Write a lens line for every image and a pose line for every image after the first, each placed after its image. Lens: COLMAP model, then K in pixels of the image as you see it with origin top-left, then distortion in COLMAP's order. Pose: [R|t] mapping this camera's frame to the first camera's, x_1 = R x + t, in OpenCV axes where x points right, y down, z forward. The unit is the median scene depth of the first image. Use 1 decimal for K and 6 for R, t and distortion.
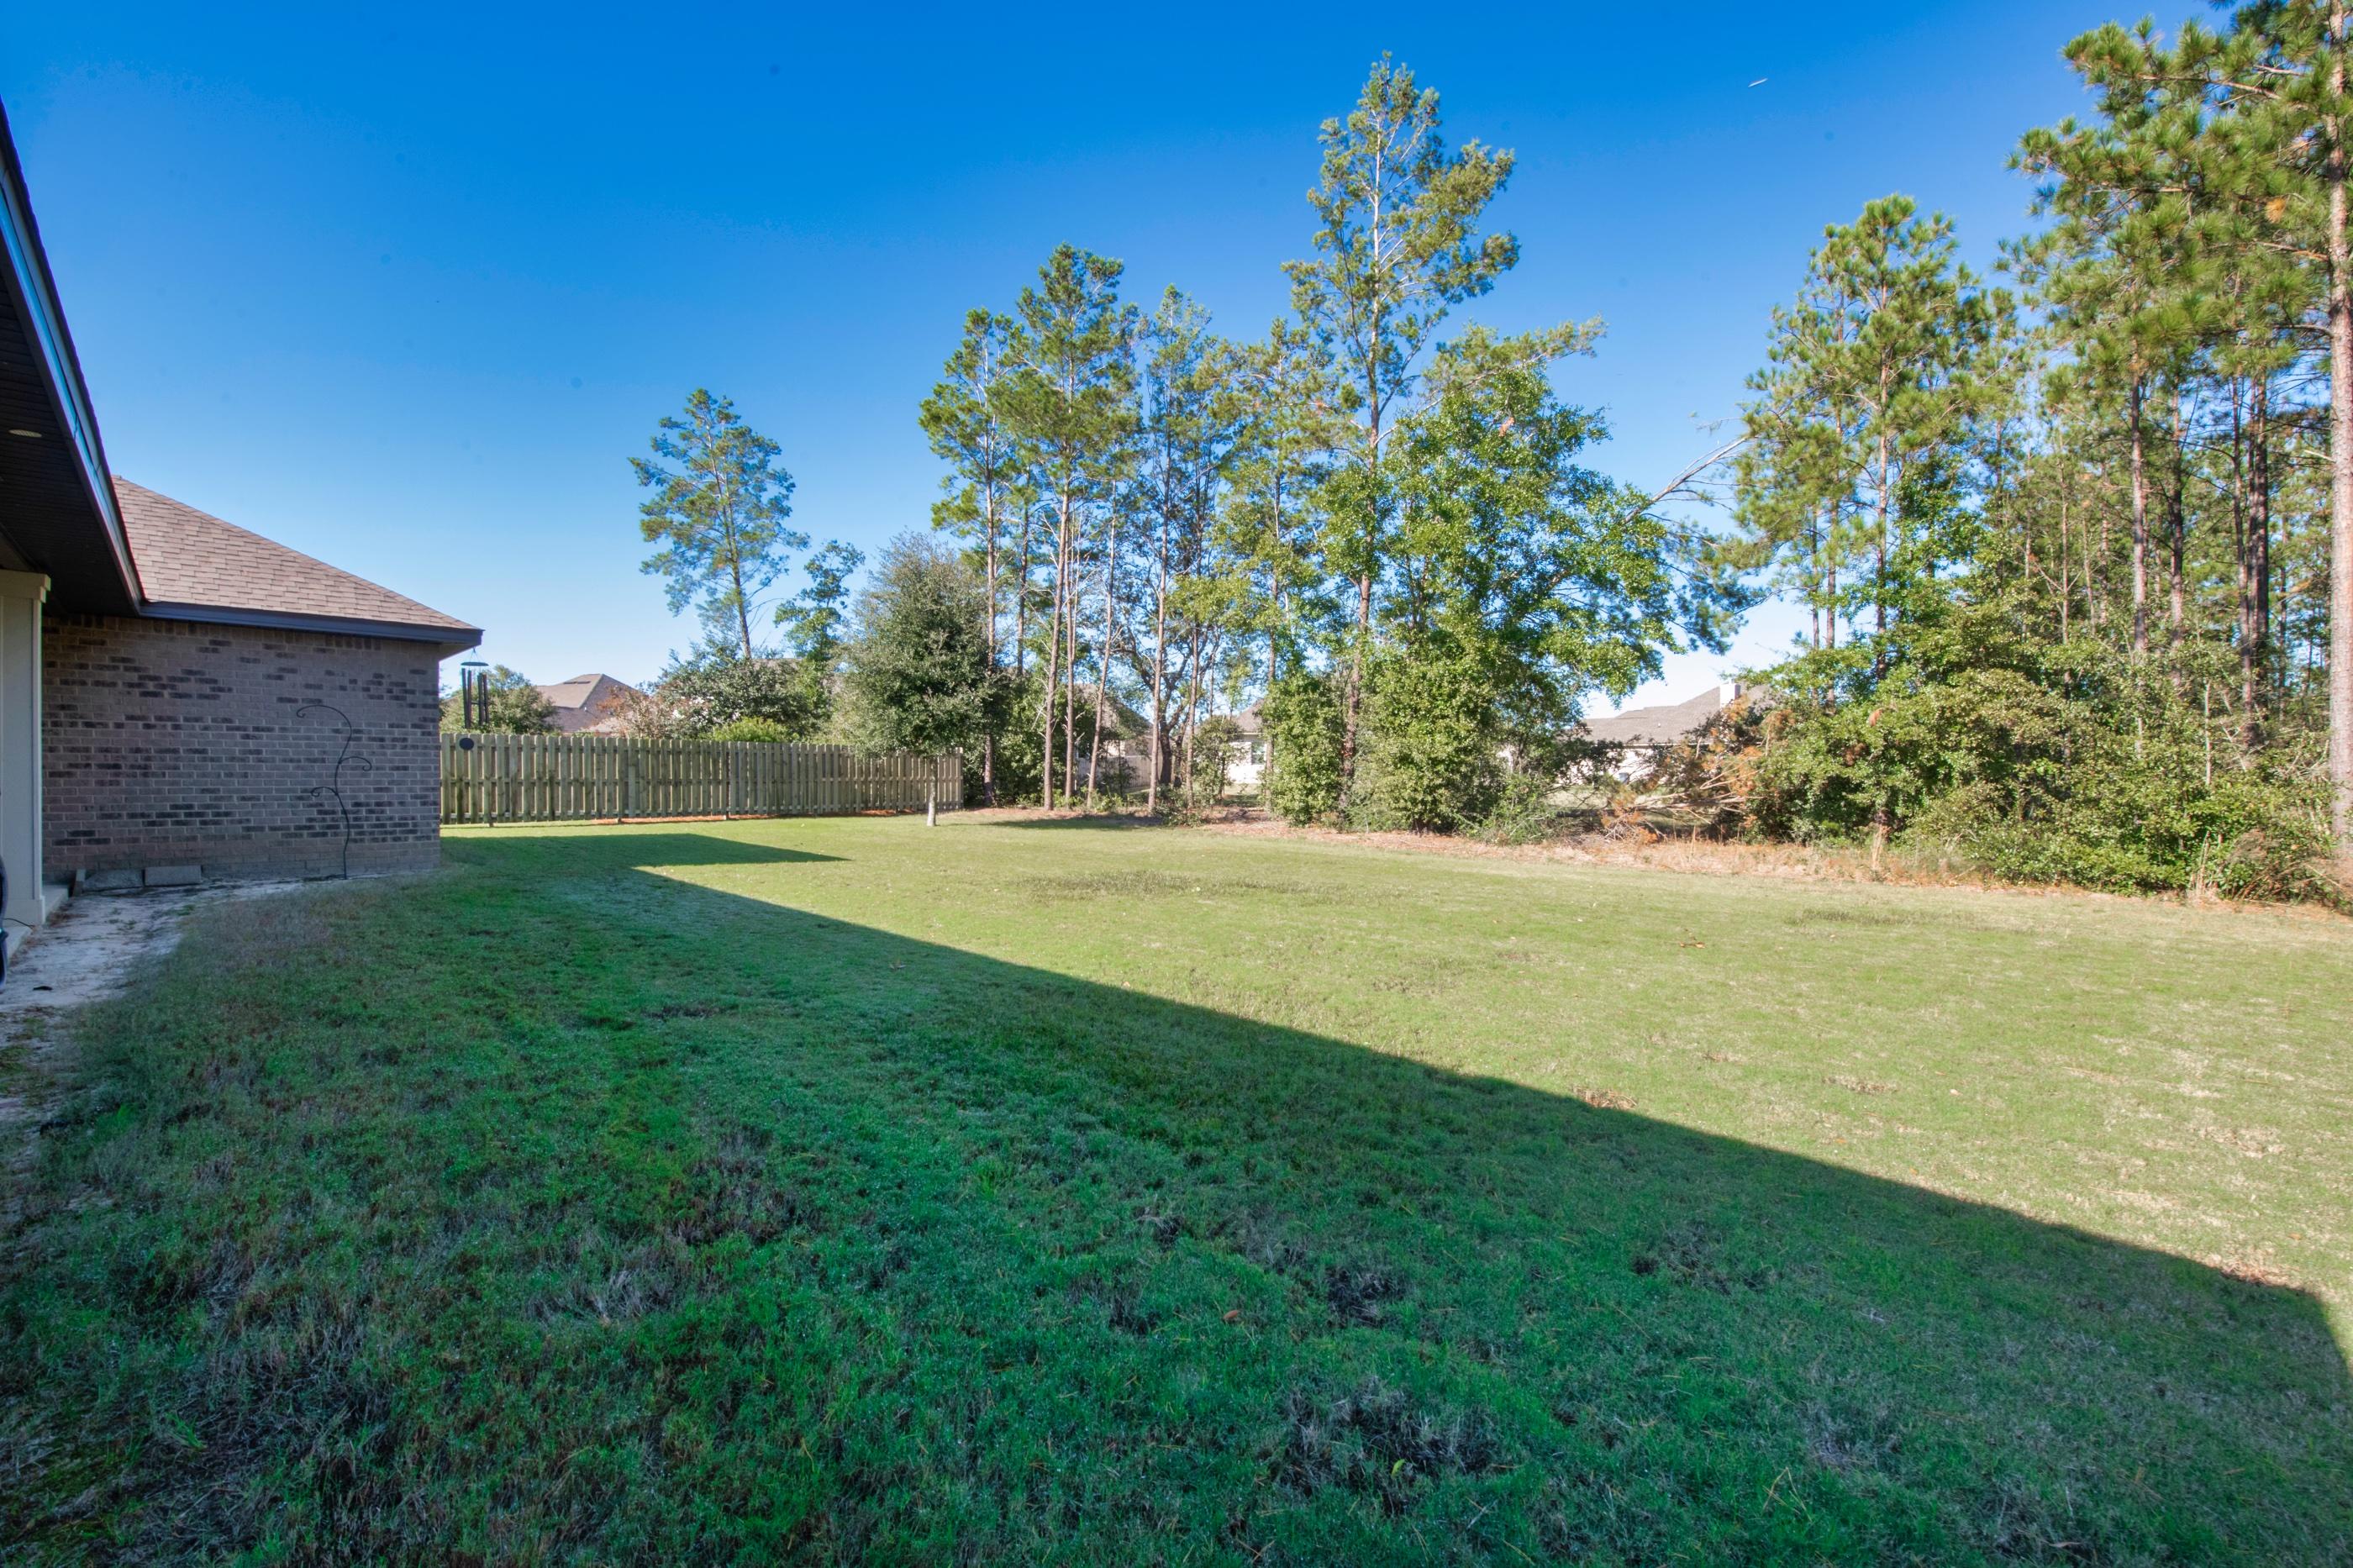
lens RADIAL K [[963.2, 0, 1171.9], [0, 963.2, 787.1], [0, 0, 1]] dist [-0.001451, -0.001452]
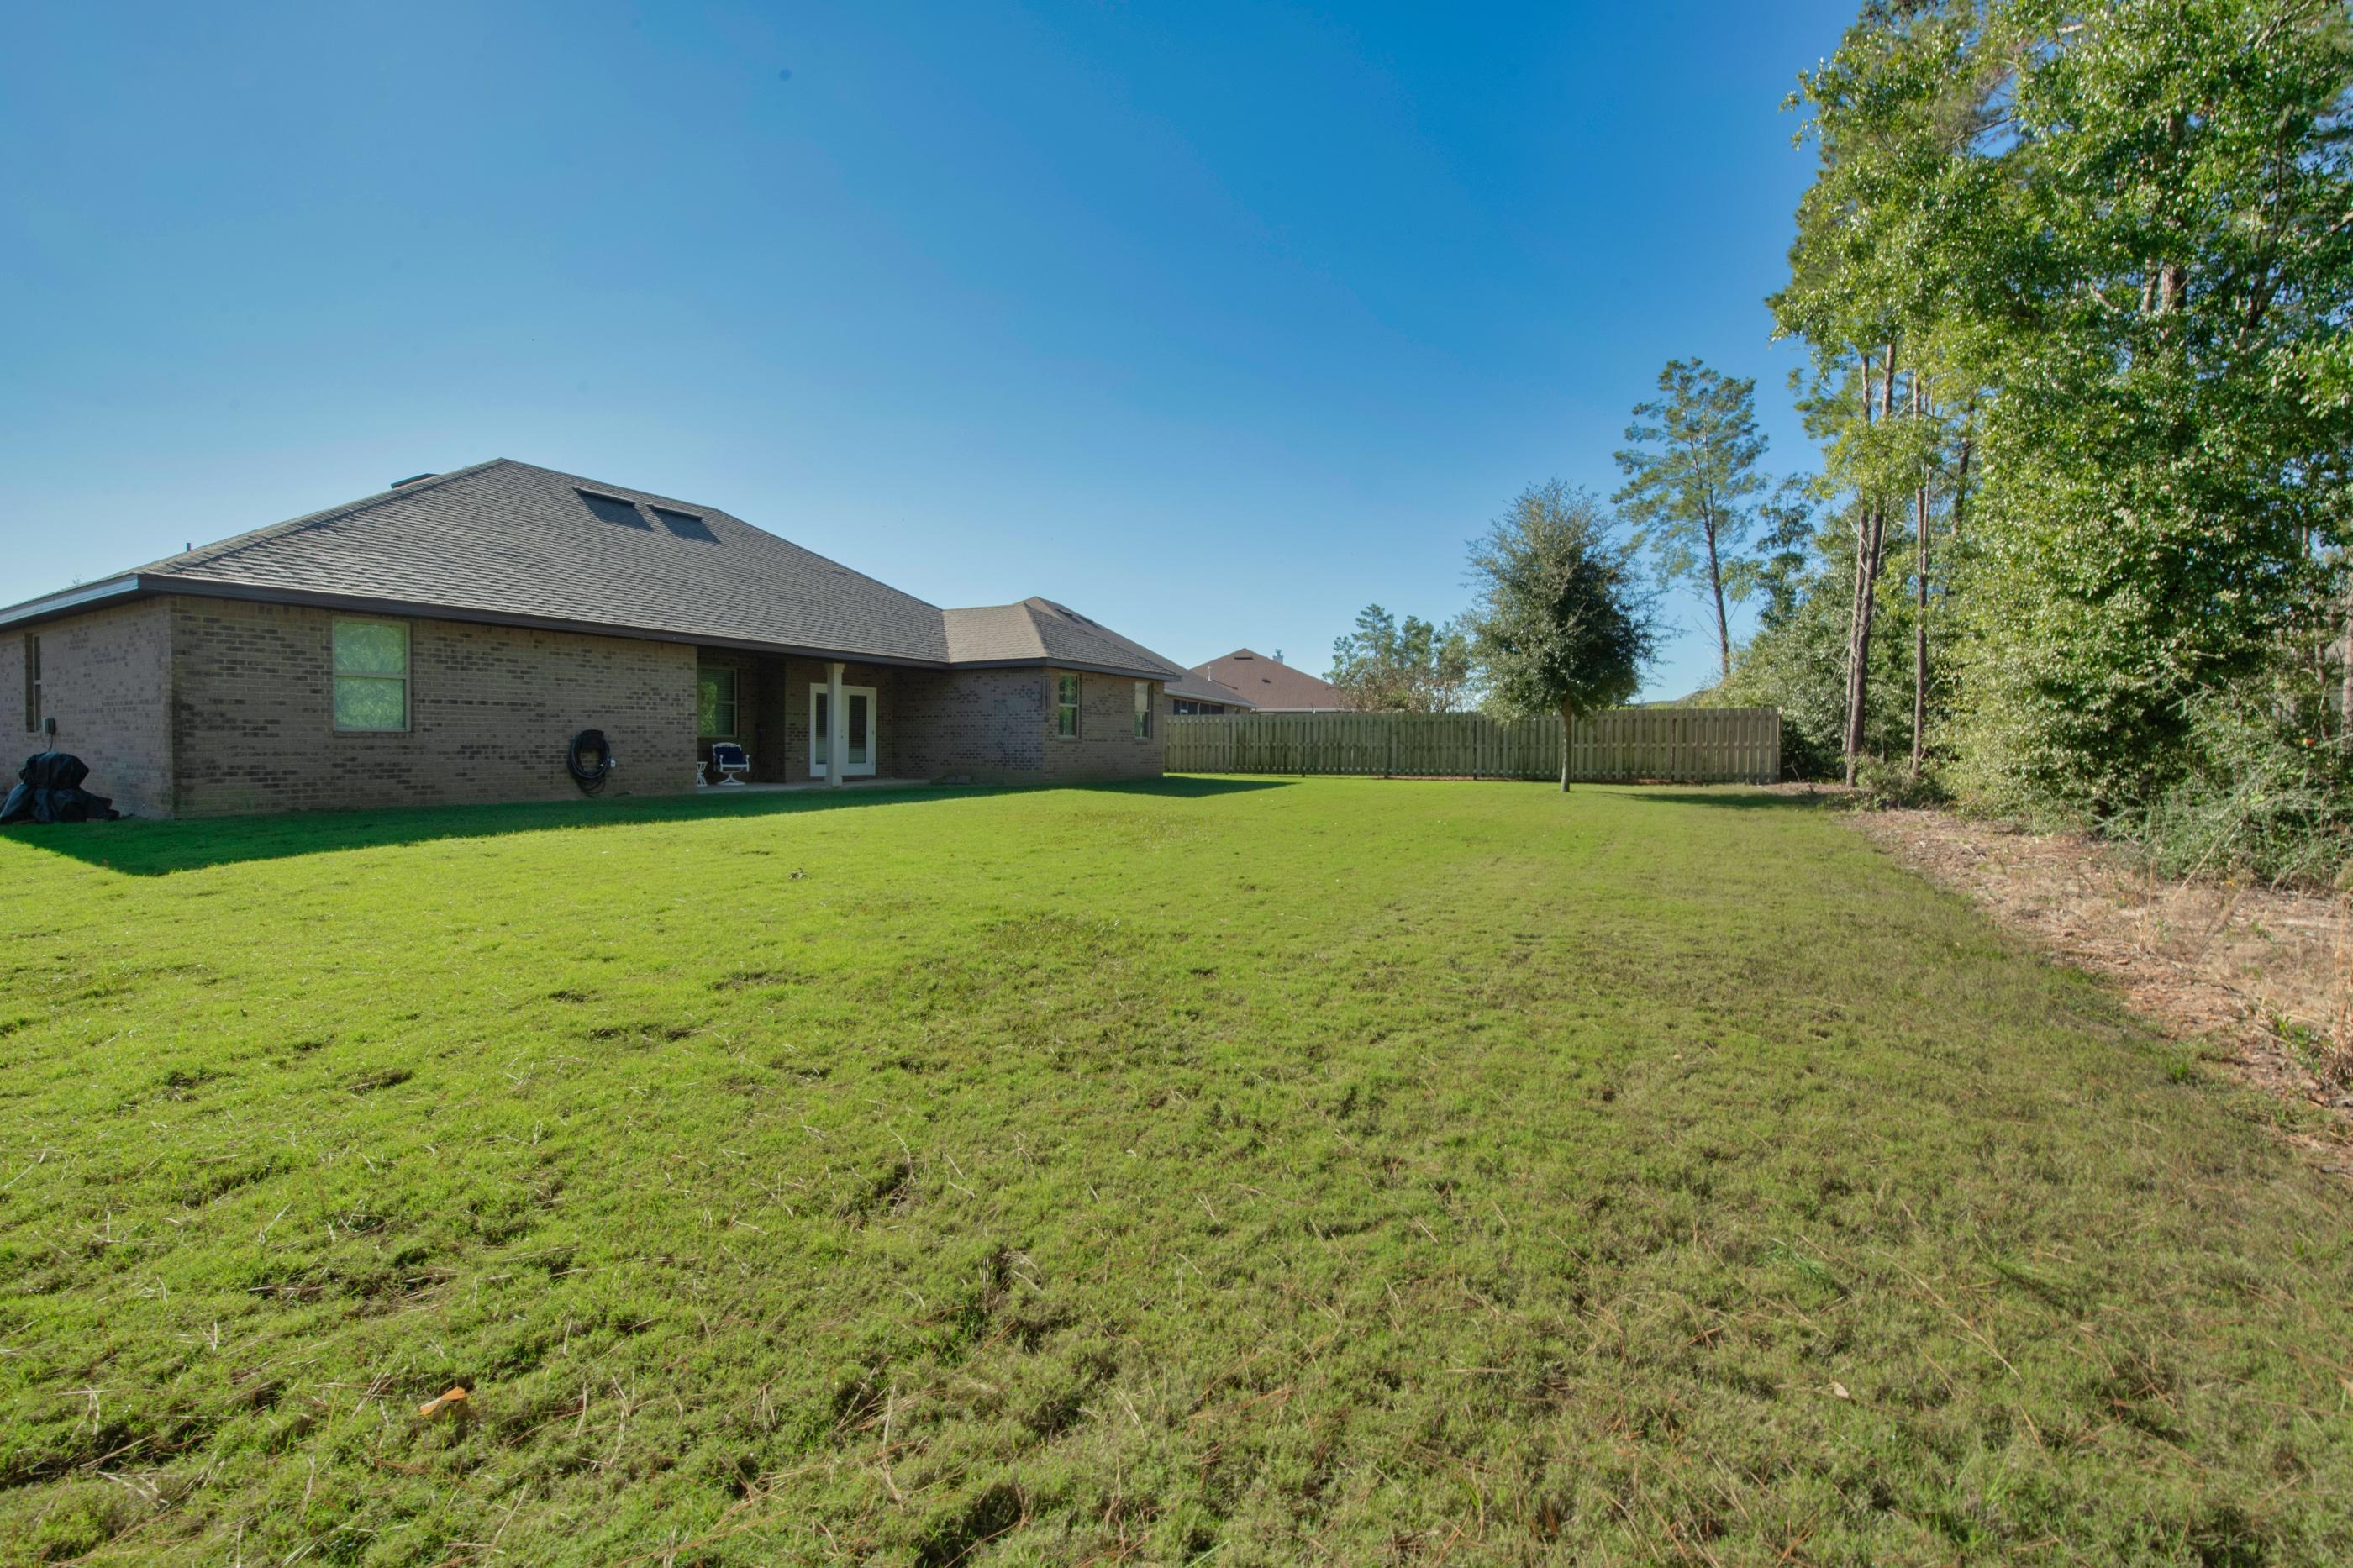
lens RADIAL K [[963.2, 0, 1173.5], [0, 963.2, 763.2], [0, 0, 1]] dist [-0.001451, -0.001452]
pose [[0.218595, 0.009734, -0.975767, 0.476138], [-0.017903, 0.999822, 0.005963, 0.010442], [0.975651, 0.016165, 0.218730, 0.351235]]
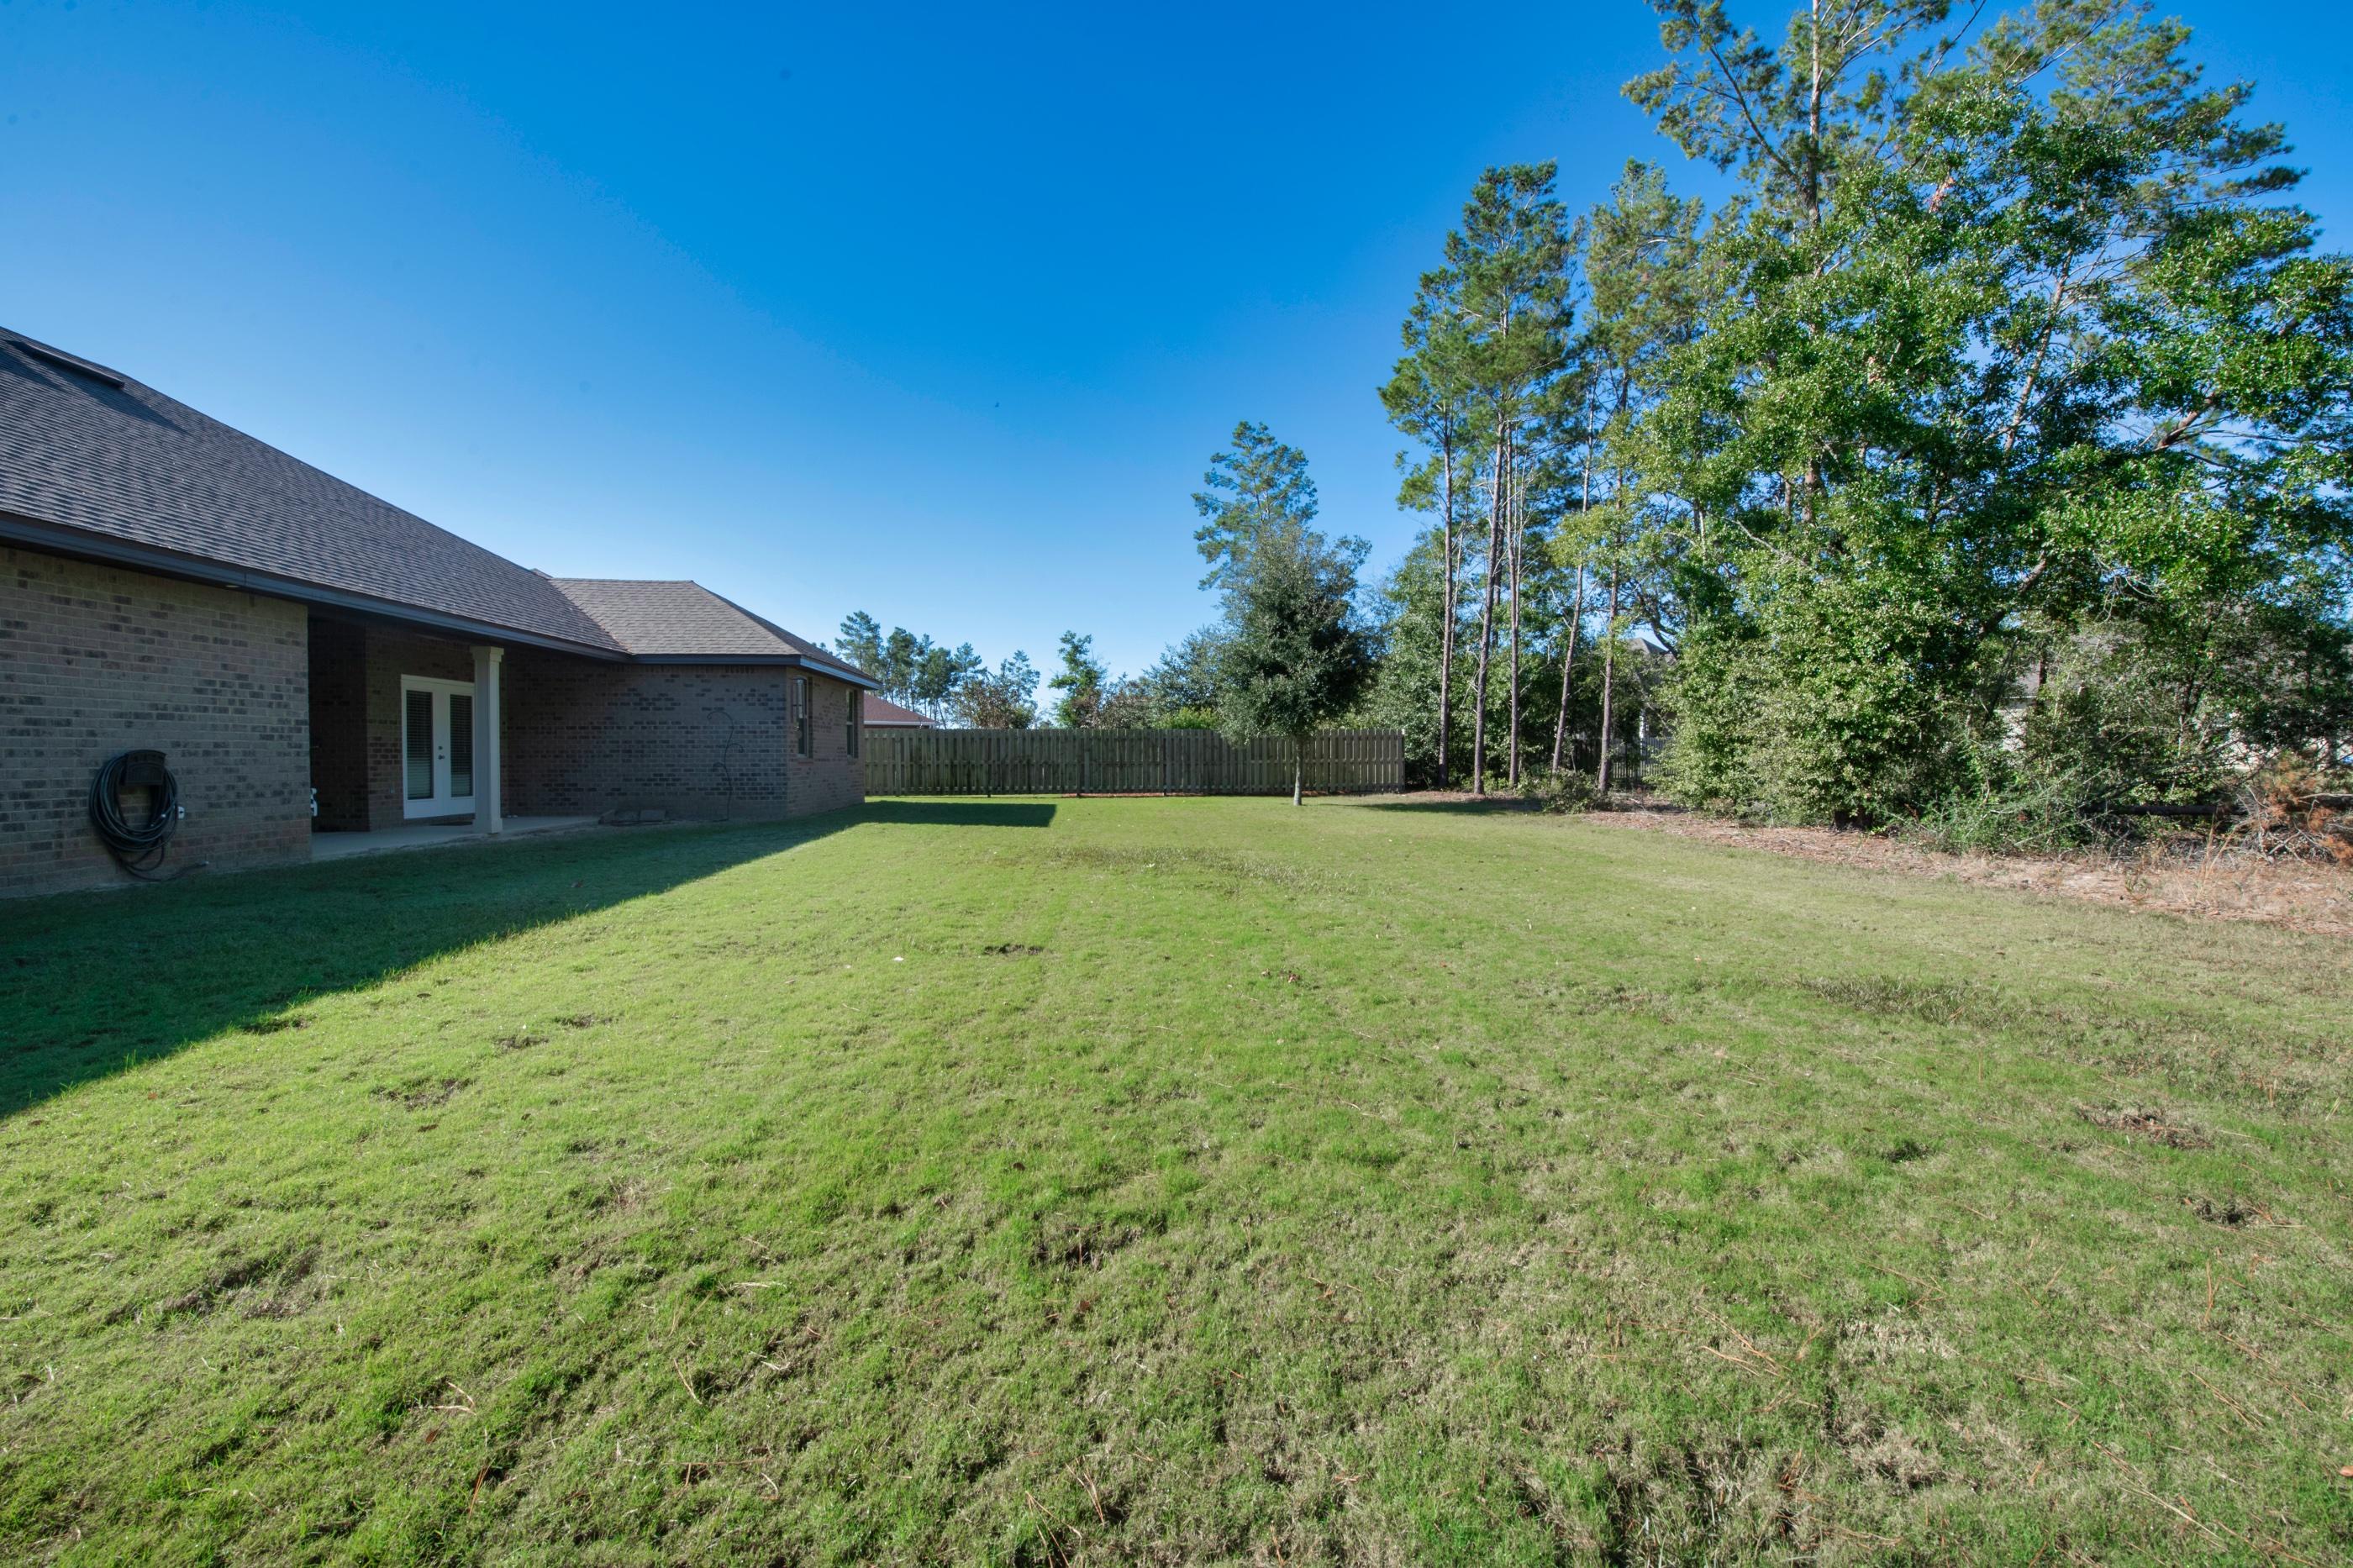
lens RADIAL K [[963.2, 0, 1172.0], [0, 963.2, 776.6], [0, 0, 1]] dist [-0.001451, -0.001452]
pose [[0.734349, 0.002038, -0.678769, 0.280079], [-0.002532, 0.999997, 0.000263, 0.007538], [0.678767, 0.001526, 0.734352, 0.134116]]
